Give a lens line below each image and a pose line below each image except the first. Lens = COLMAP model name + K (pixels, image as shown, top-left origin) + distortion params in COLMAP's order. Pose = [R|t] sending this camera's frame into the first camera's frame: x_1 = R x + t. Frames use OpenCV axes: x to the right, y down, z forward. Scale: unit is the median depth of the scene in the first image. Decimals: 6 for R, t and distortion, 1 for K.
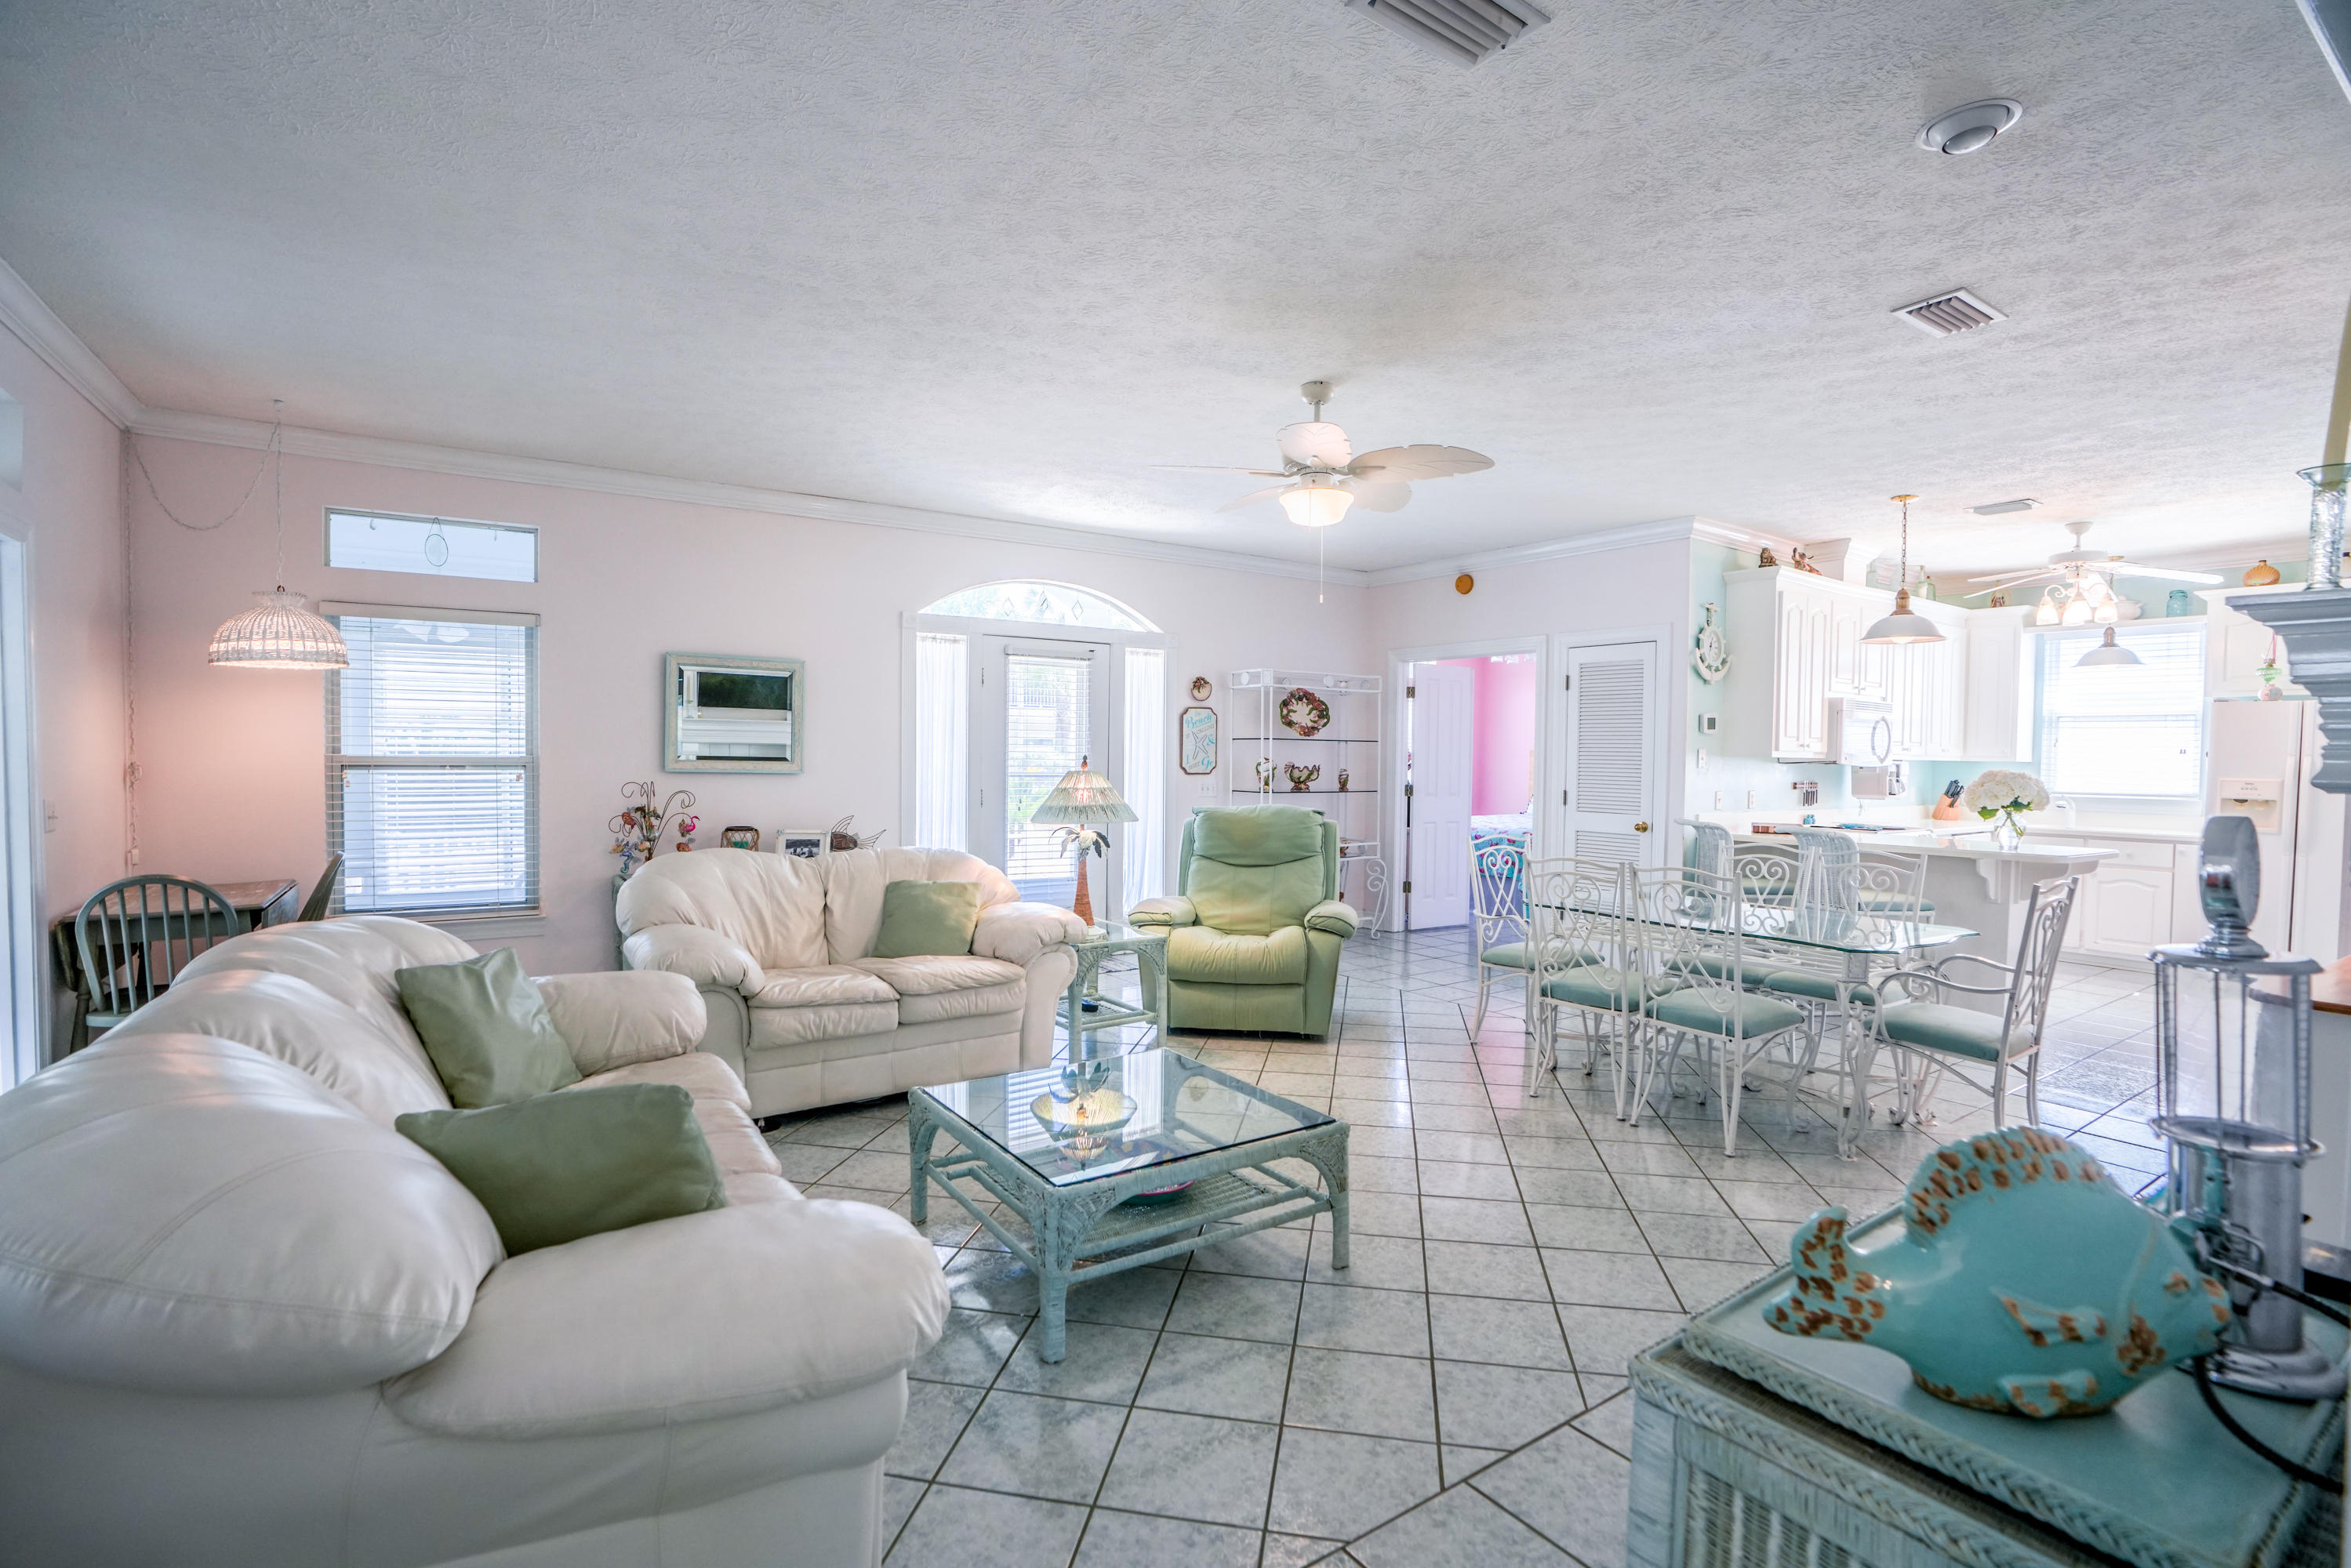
lens RADIAL K [[1079.7, 0, 1140.4], [0, 1079.7, 774.6], [0, 0, 1]] dist [-0.048134, 0.009905]
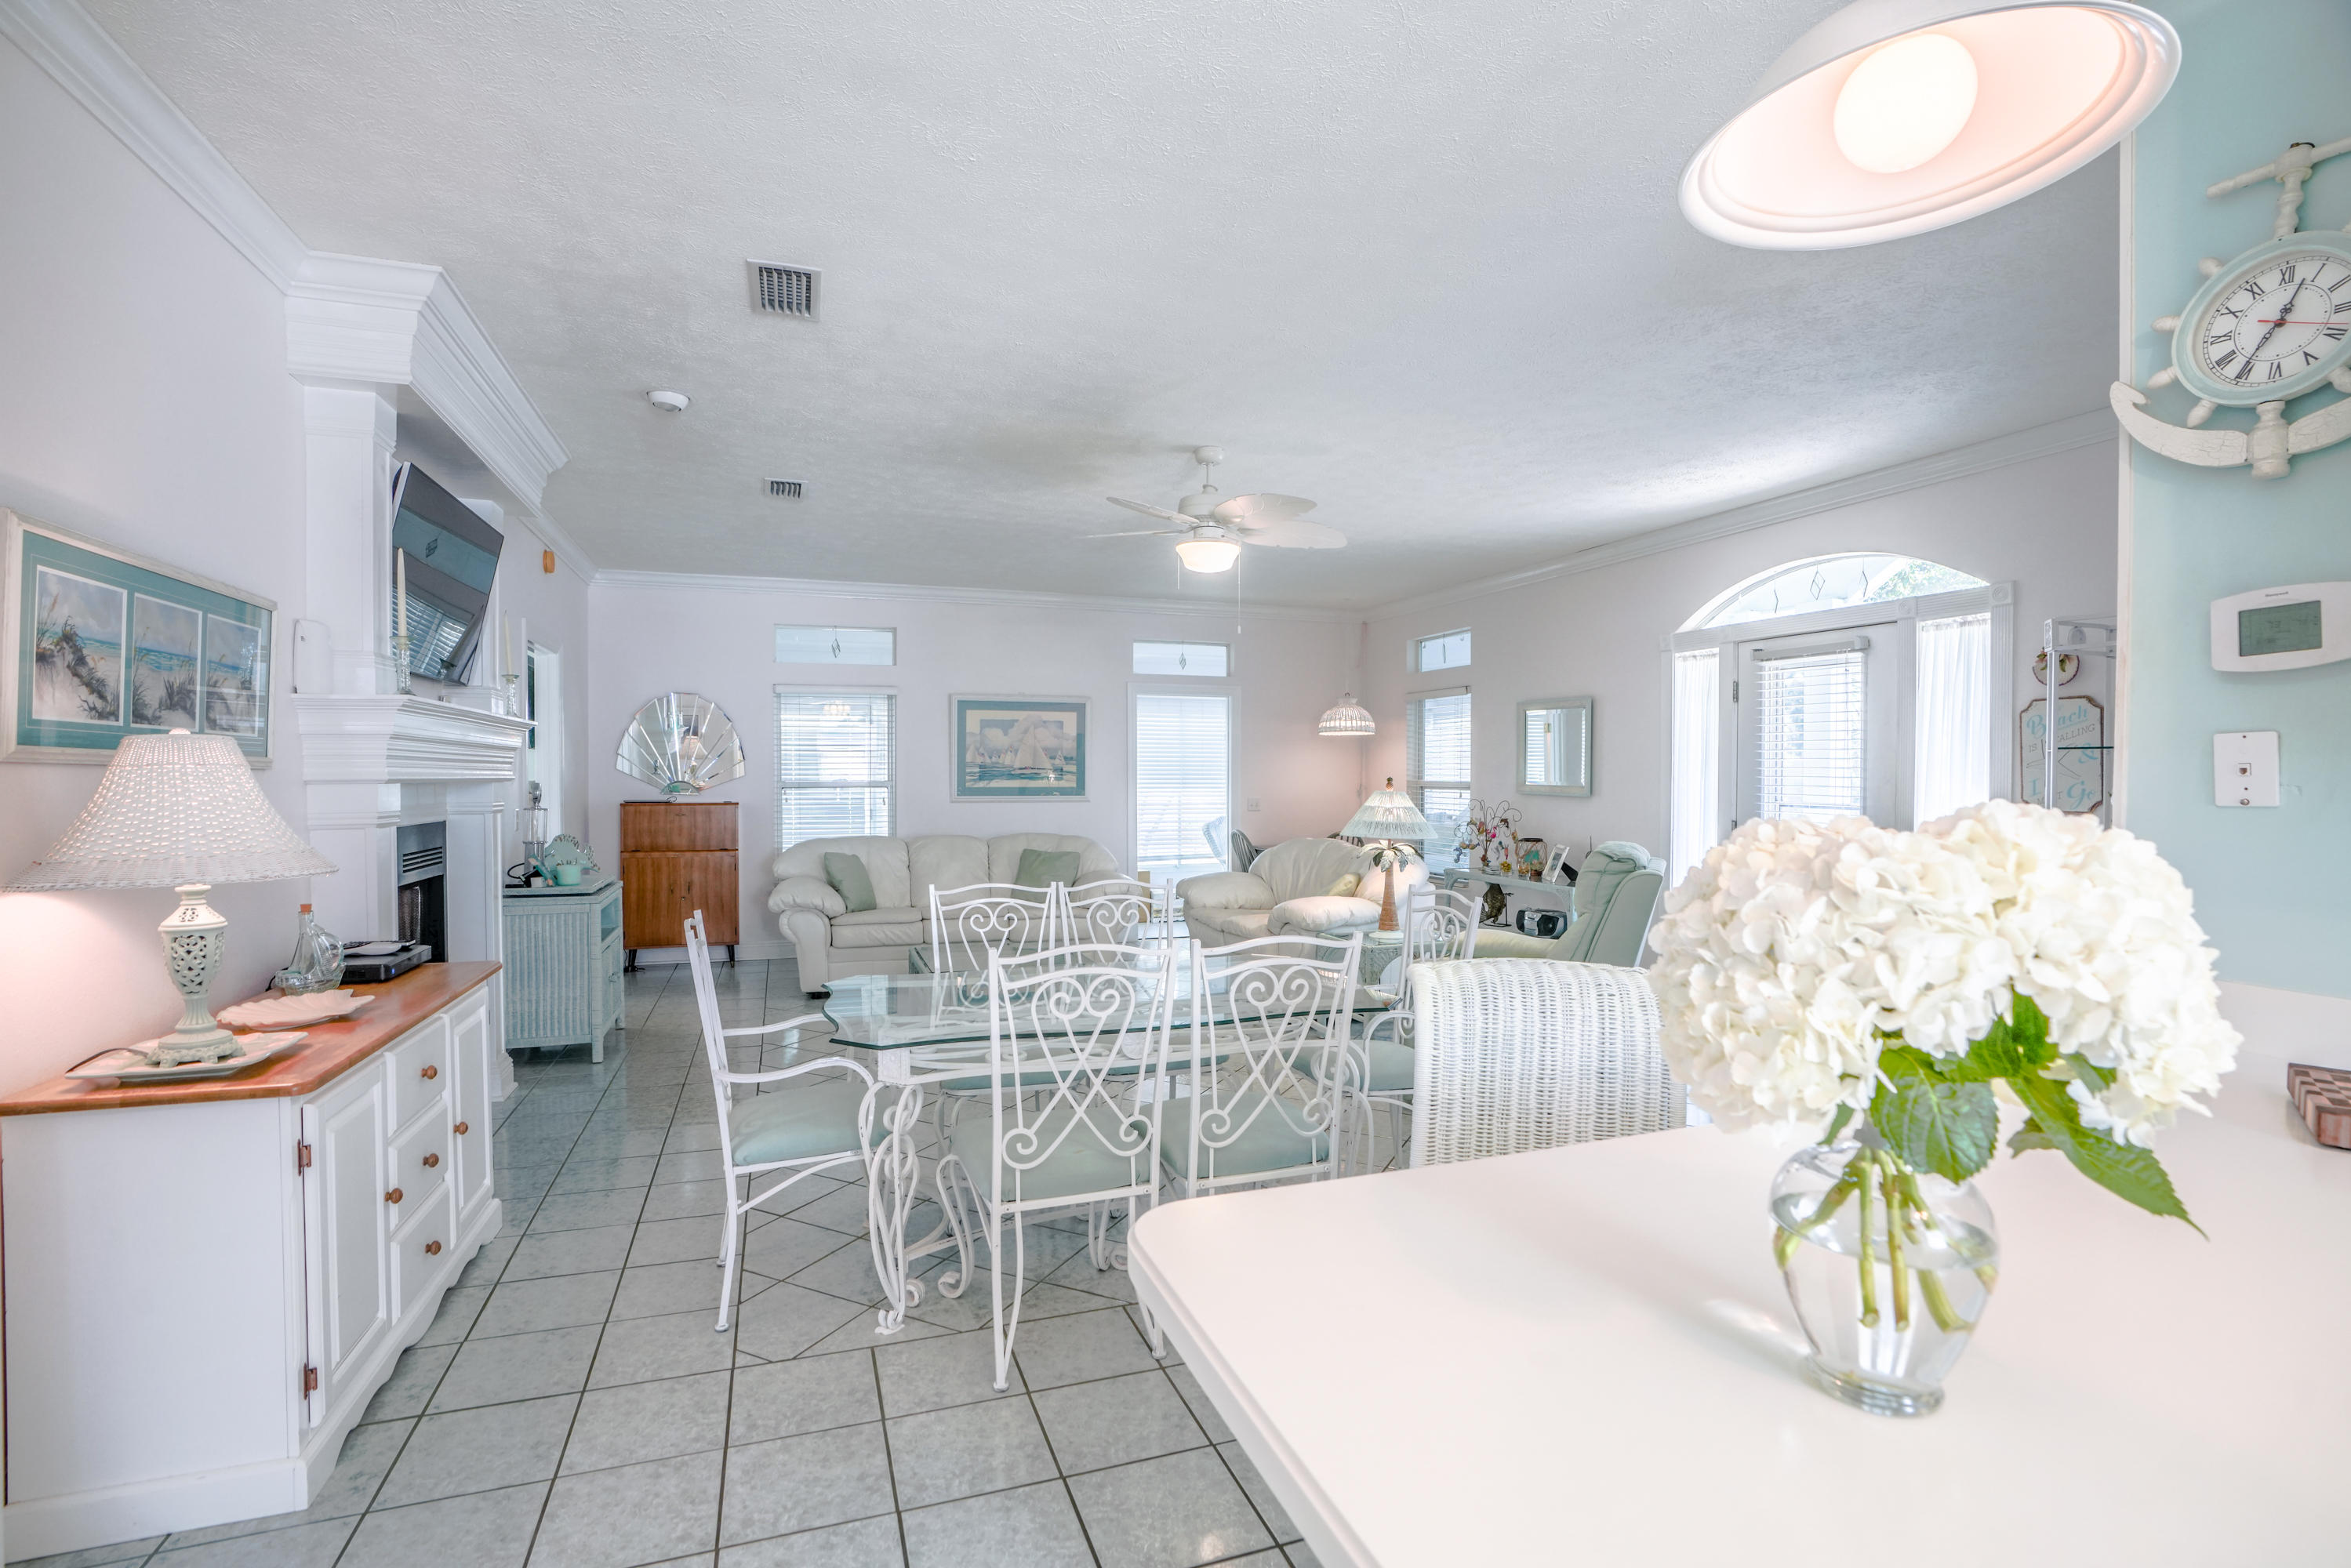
lens RADIAL K [[1079.7, 0, 1189.6], [0, 1079.7, 788.0], [0, 0, 1]] dist [-0.048134, 0.009905]
pose [[-0.222993, -0.003560, -0.974814, 0.771077], [-0.035620, 0.999355, 0.004499, -0.000703], [0.974169, 0.035726, -0.222976, 0.748017]]
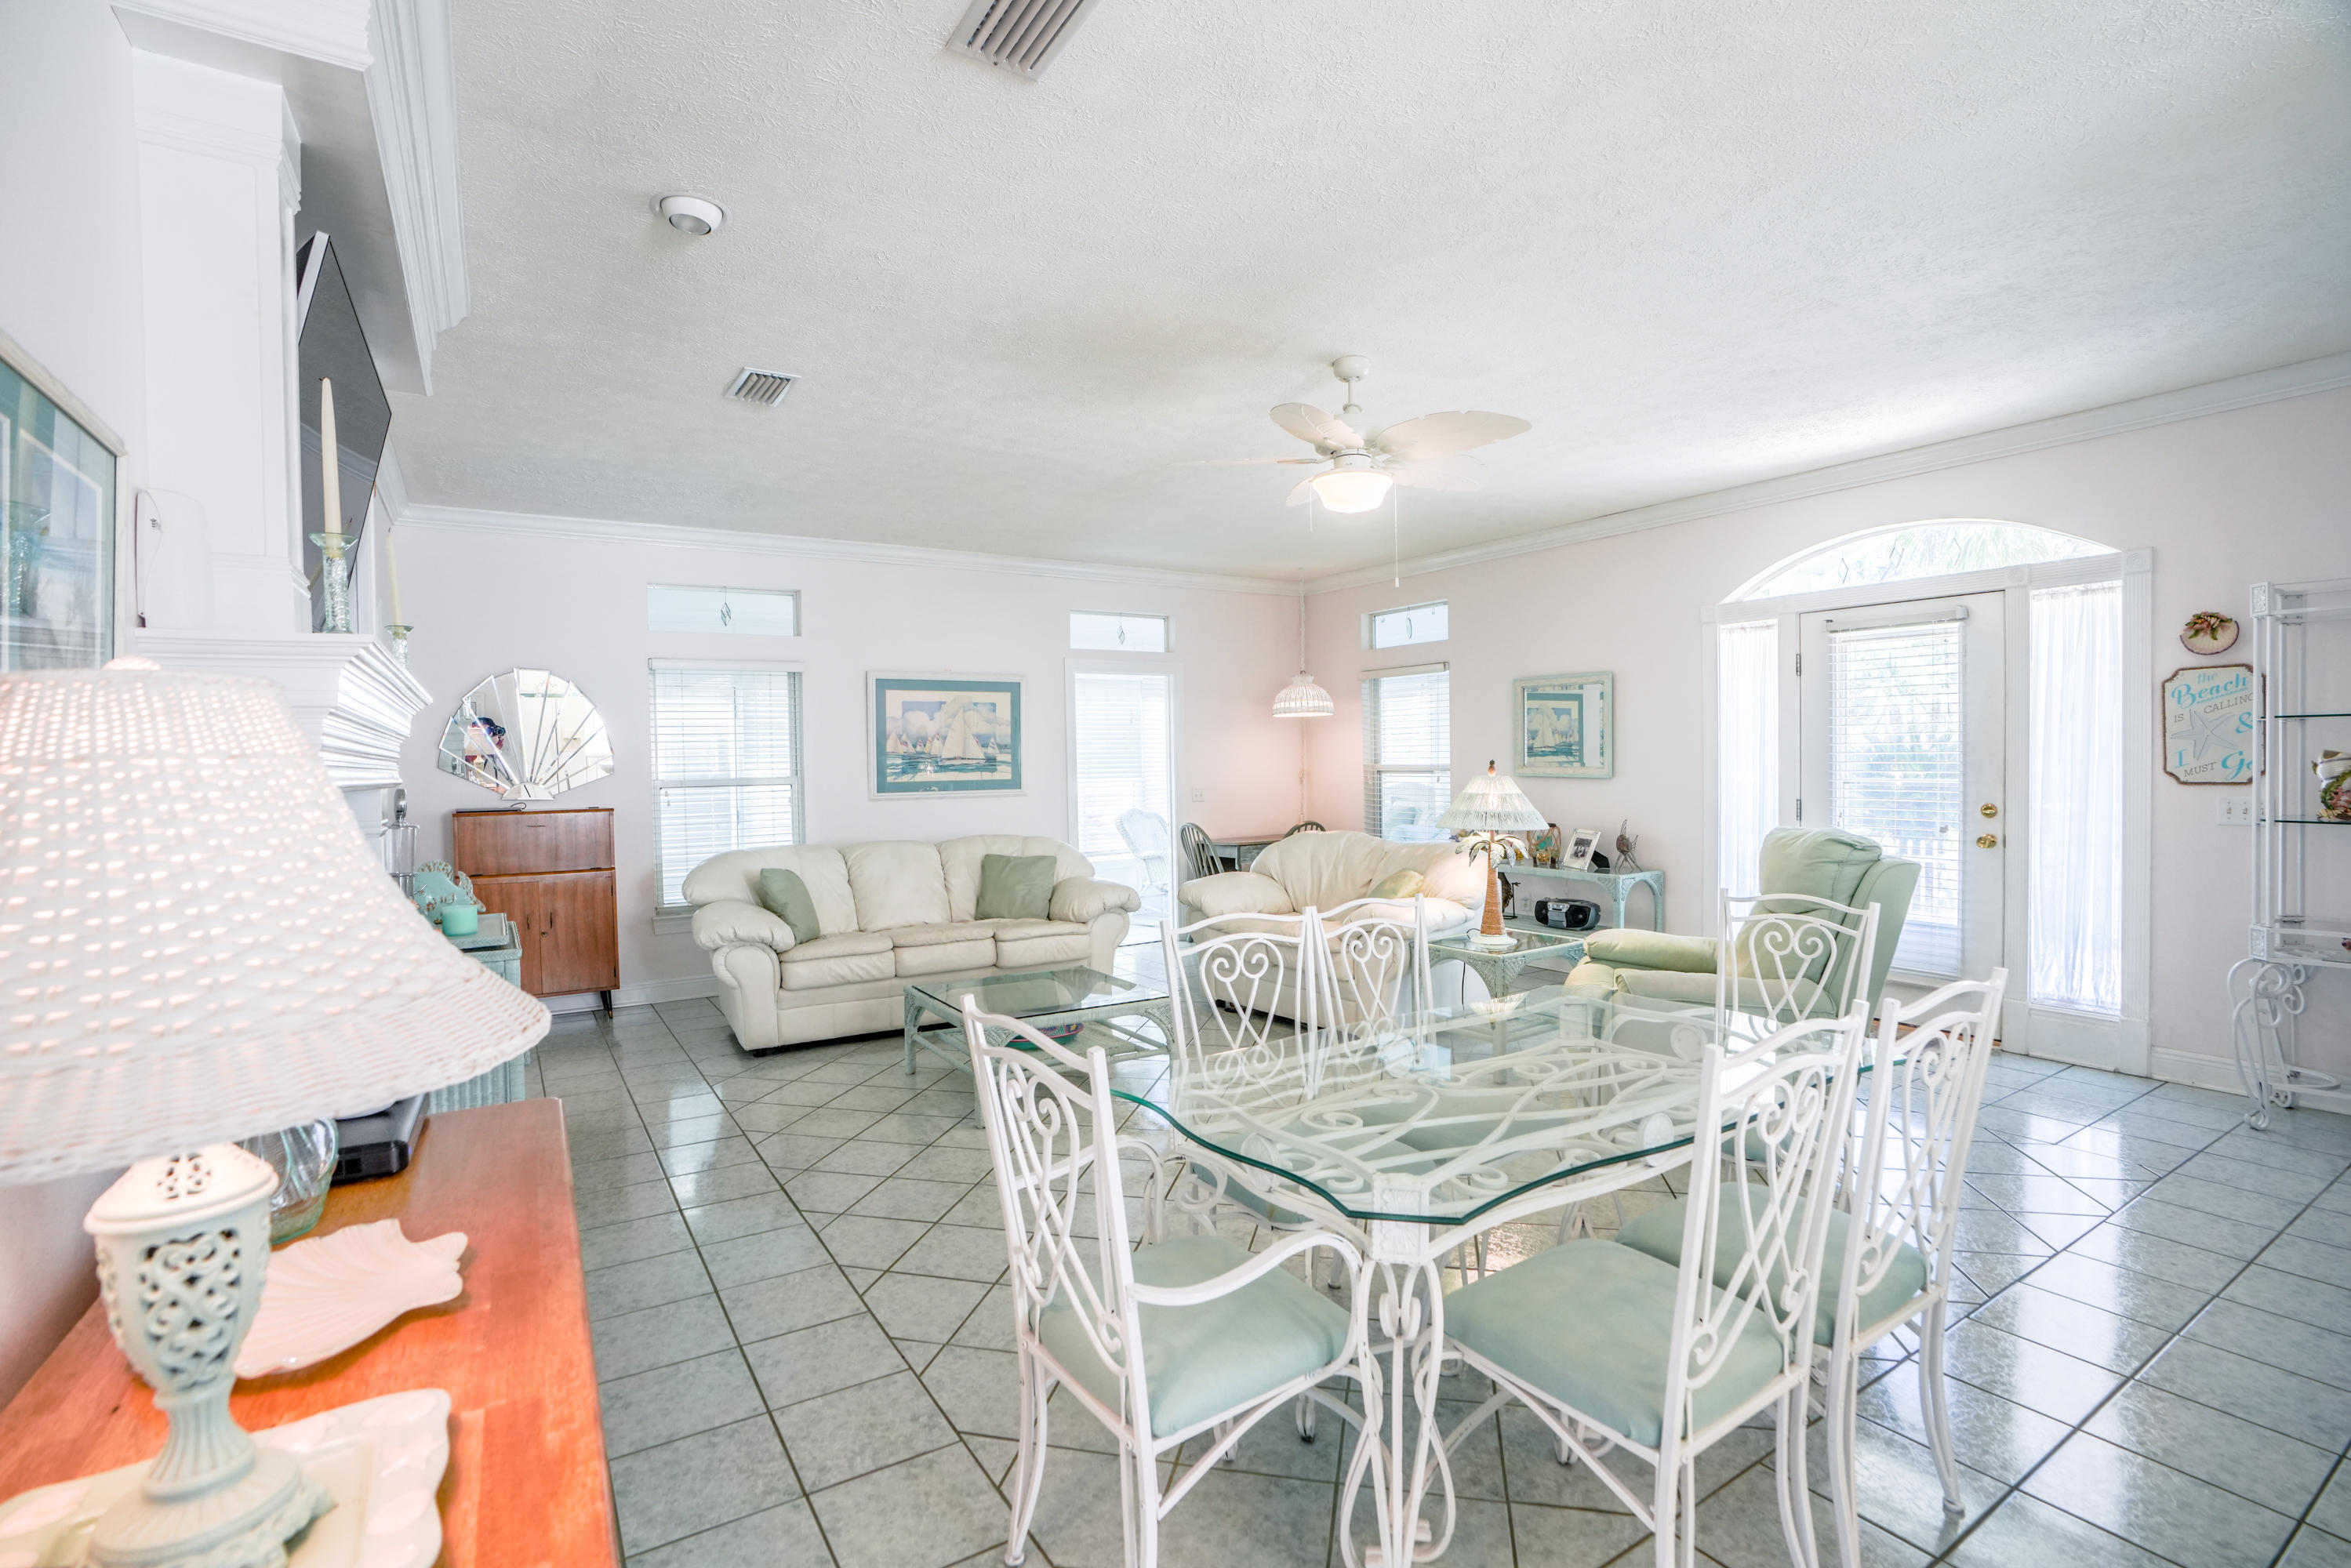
lens RADIAL K [[1079.7, 0, 1191.4], [0, 1079.7, 784.9], [0, 0, 1]] dist [-0.048134, 0.009905]
pose [[-0.003444, 0.006357, -0.999974, 0.659007], [-0.015544, 0.999859, 0.006410, 0.004288], [0.999873, 0.015565, -0.003344, 0.523877]]
